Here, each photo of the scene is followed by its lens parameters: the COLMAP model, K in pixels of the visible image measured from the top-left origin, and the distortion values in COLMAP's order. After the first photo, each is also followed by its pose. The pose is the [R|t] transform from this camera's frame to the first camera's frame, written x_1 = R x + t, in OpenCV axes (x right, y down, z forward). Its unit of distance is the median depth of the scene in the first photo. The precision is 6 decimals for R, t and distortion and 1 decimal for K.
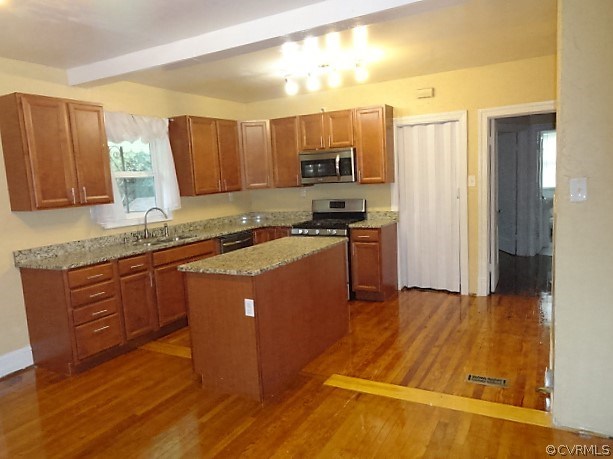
lens RADIAL K [[435.2, 0, 306.5], [0, 435.2, 229.5], [0, 0, 1]] dist [0.003584, 0.002327]
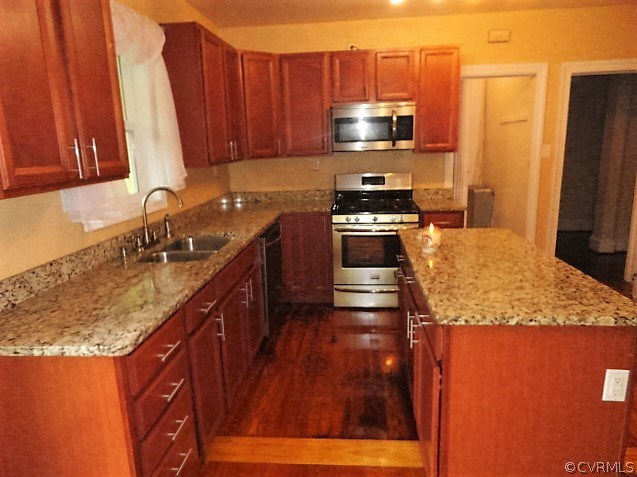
lens RADIAL K [[436.1, 0, 318.5], [0, 436.1, 238.5], [0, 0, 1]] dist [0.002563, 0.000875]
pose [[0.918363, -0.057045, 0.391606, -0.354422], [0.028952, 0.996589, 0.077277, -0.020484], [-0.394679, -0.059630, 0.916882, 0.384521]]
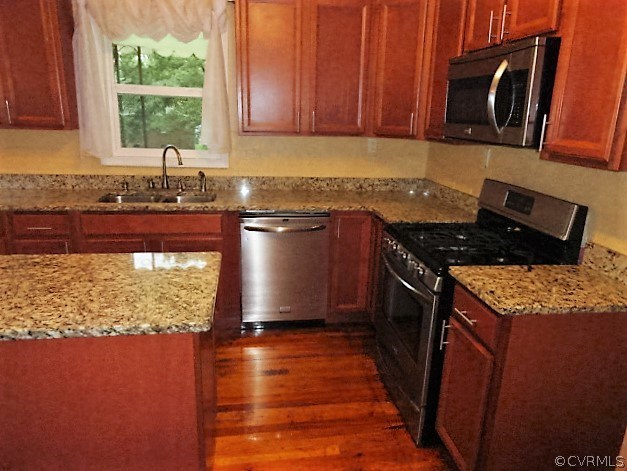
lens RADIAL K [[445.1, 0, 313.5], [0, 445.1, 235.5], [0, 0, 1]] dist [0.003584, 0.002327]
pose [[0.605613, 0.283889, -0.743398, 0.294842], [-0.161447, 0.958604, 0.234548, -0.103327], [0.779210, -0.022026, 0.626376, 0.684004]]
